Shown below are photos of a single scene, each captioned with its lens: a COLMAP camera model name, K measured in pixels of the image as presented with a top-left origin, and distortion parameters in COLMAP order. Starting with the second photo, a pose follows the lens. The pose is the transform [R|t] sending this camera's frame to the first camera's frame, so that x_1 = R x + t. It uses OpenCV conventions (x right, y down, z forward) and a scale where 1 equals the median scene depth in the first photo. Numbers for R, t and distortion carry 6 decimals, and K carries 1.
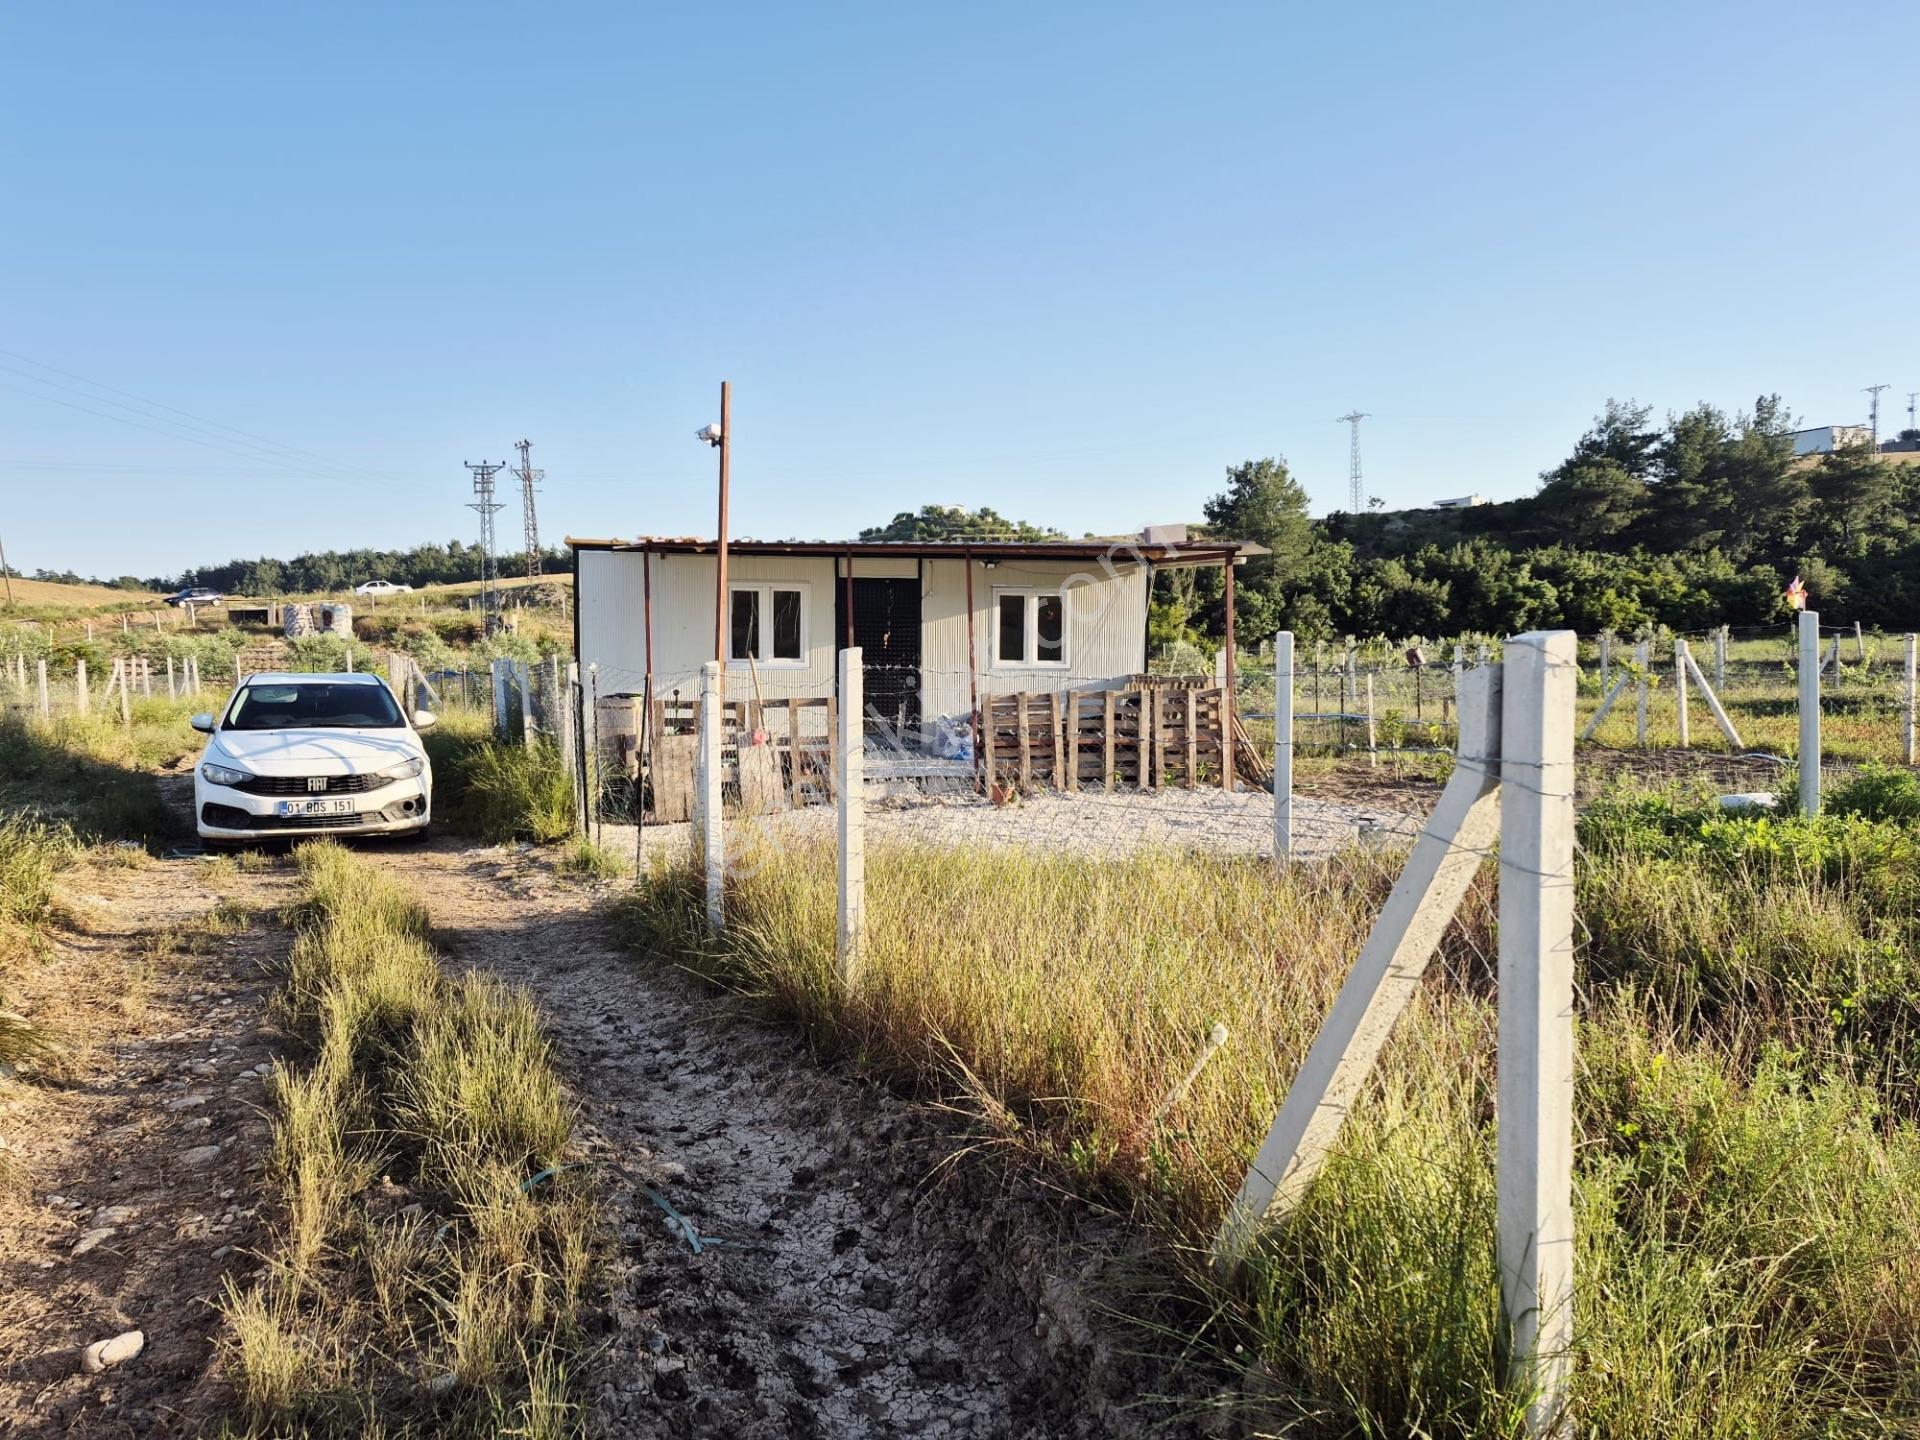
lens RADIAL K [[1314.6, 0, 942.3], [0, 1314.6, 721.7], [0, 0, 1]] dist [0.087427, -0.109861]
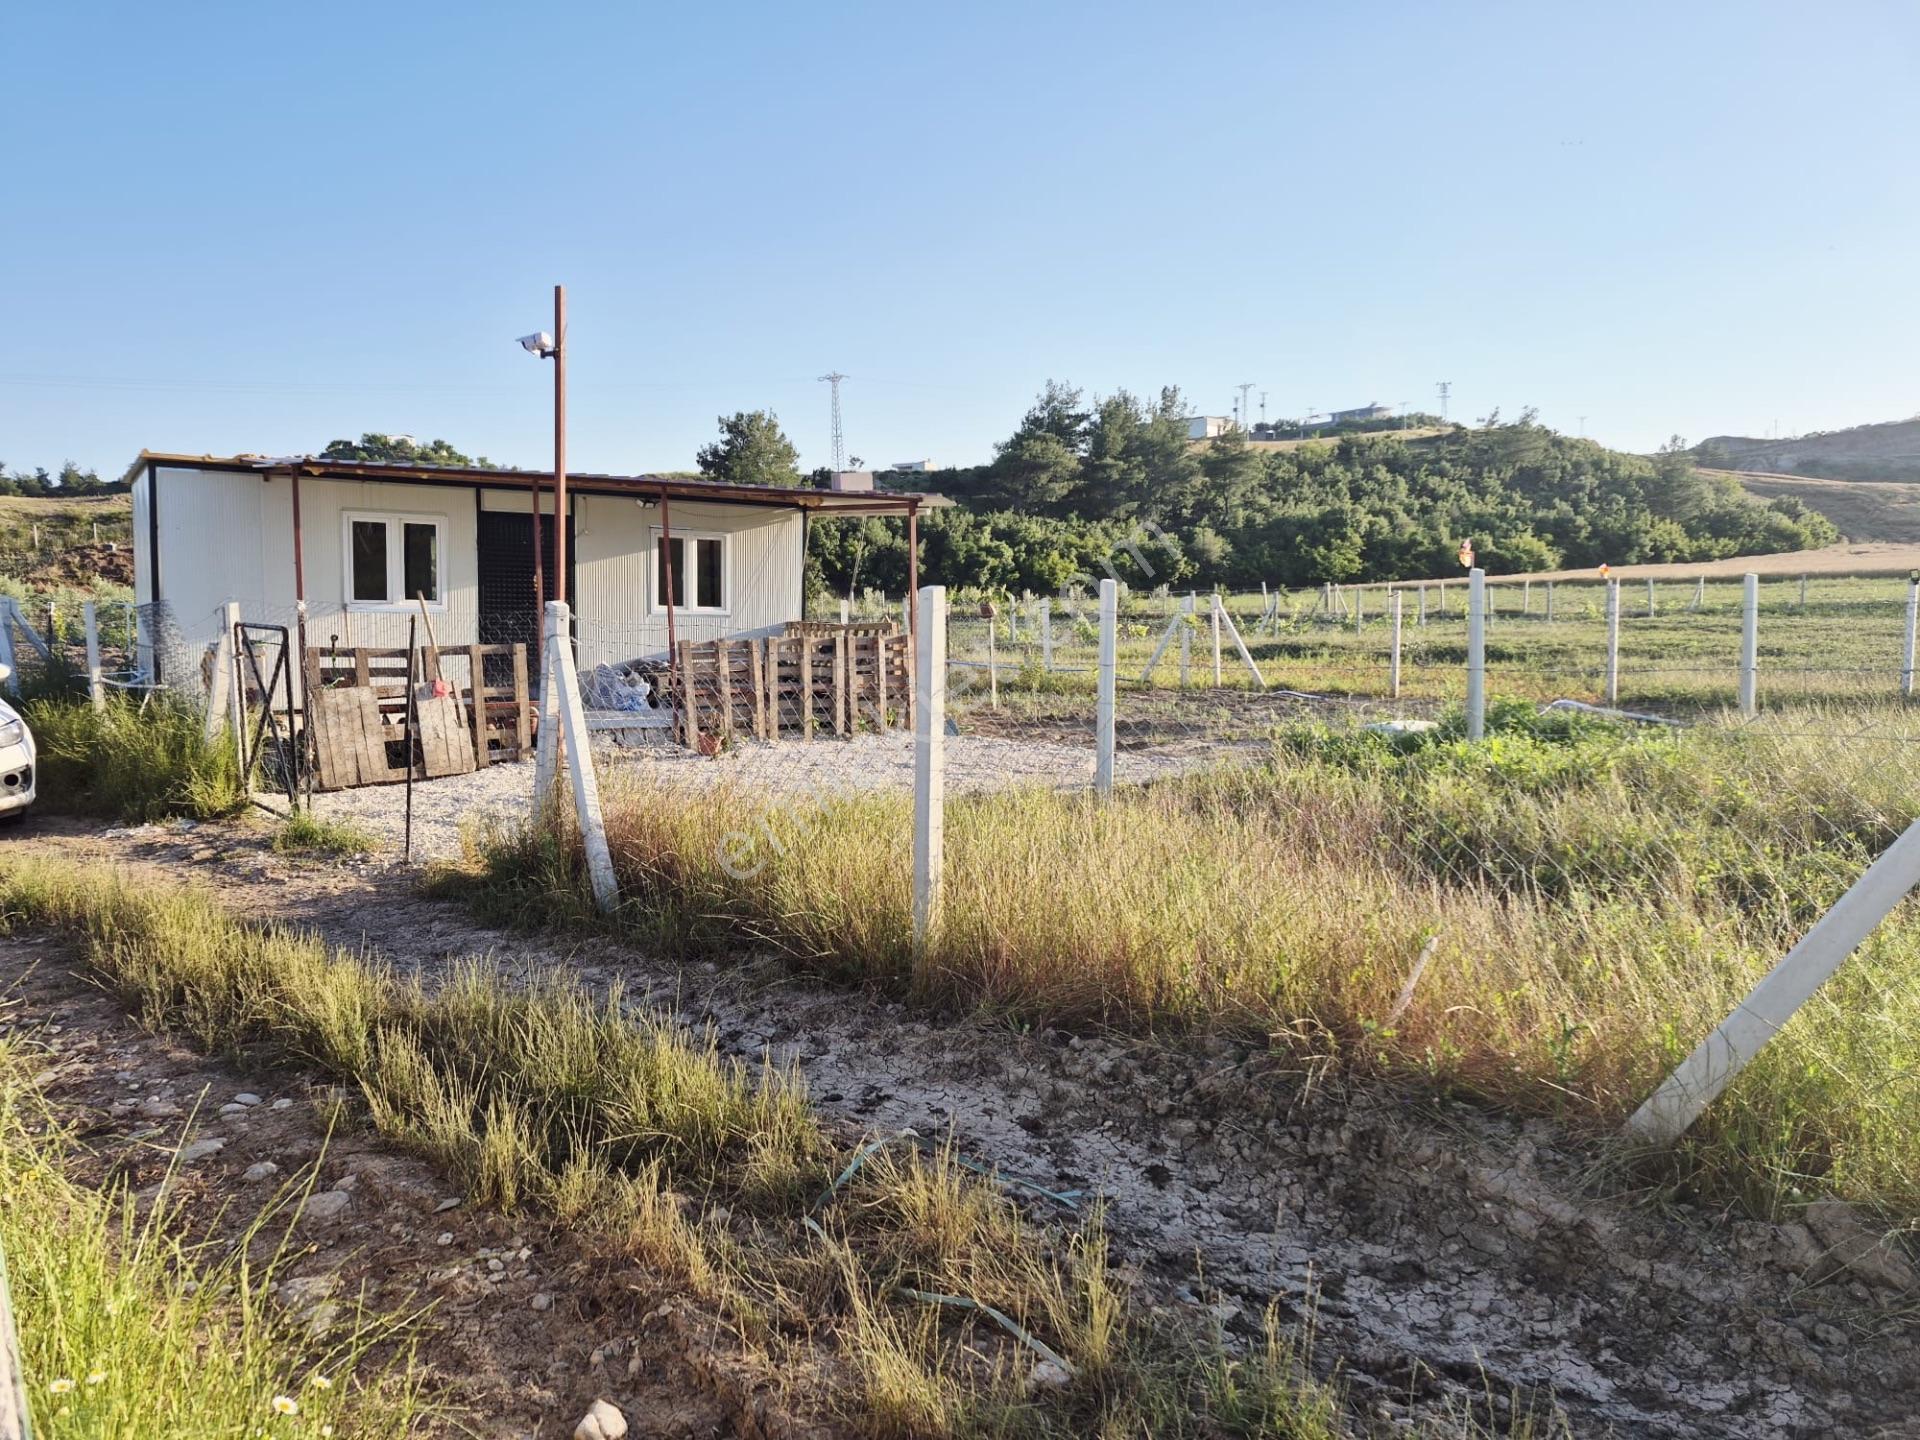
lens RADIAL K [[1317.8, 0, 919.2], [0, 1317.8, 718.4], [0, 0, 1]] dist [0.148881, -0.213863]
pose [[0.921446, -0.023804, 0.387777, -0.142016], [0.010598, 0.999290, 0.036158, 0.001894], [-0.388362, -0.029208, 0.921044, 0.031020]]
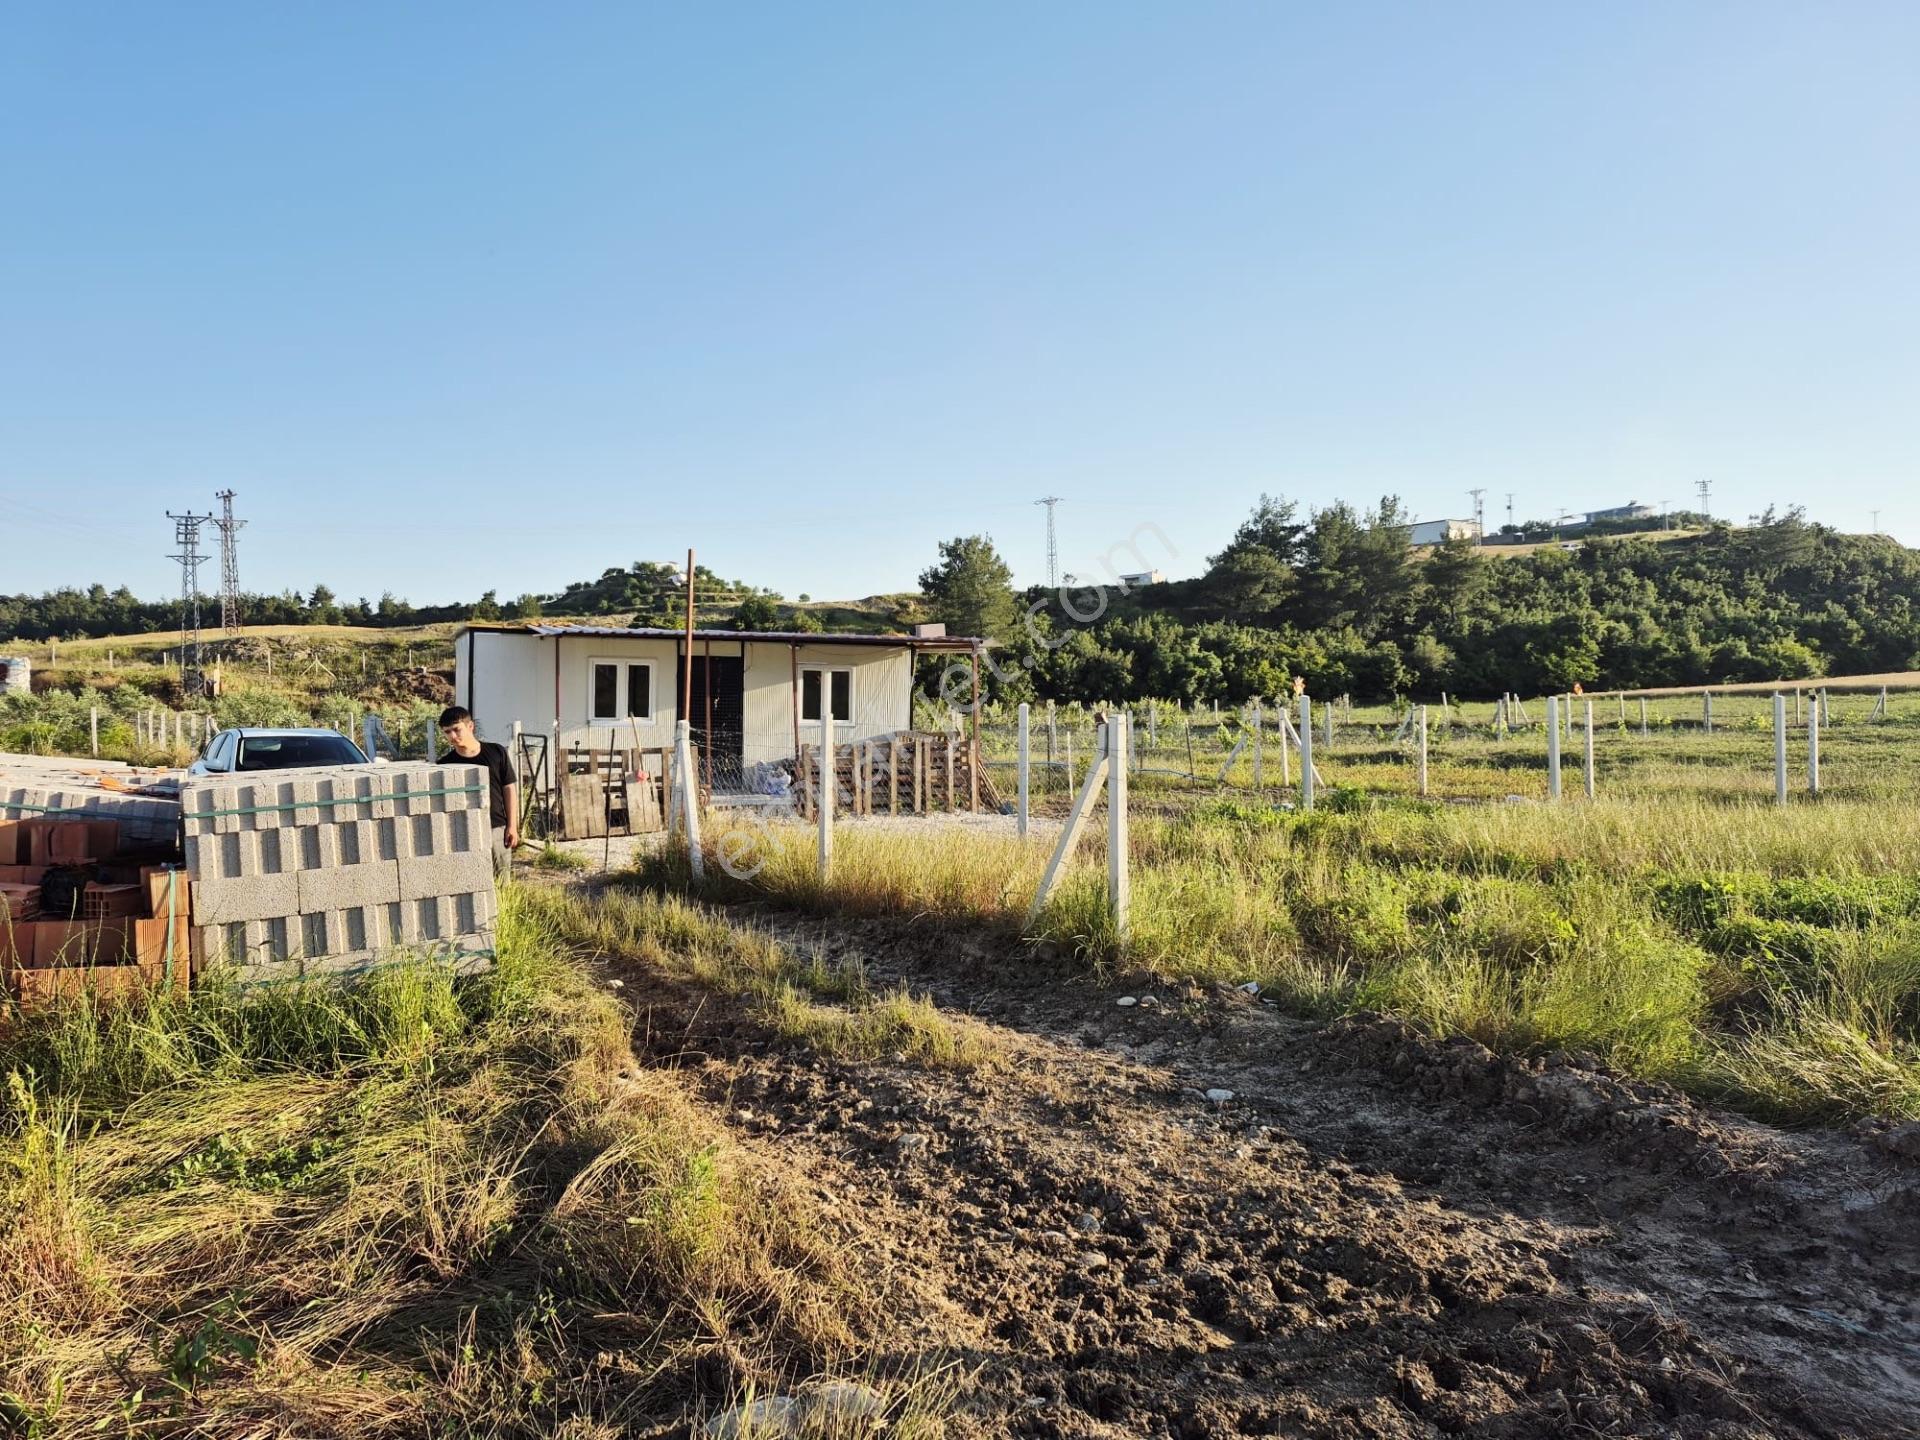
lens RADIAL K [[1386.1, 0, 935.9], [0, 1386.1, 713.2], [0, 0, 1]] dist [0.149612, -0.172596]
pose [[0.976104, 0.005831, 0.217226, -0.114940], [0.005252, 0.998715, -0.050408, 0.015629], [-0.217240, 0.050344, 0.974819, -0.345789]]
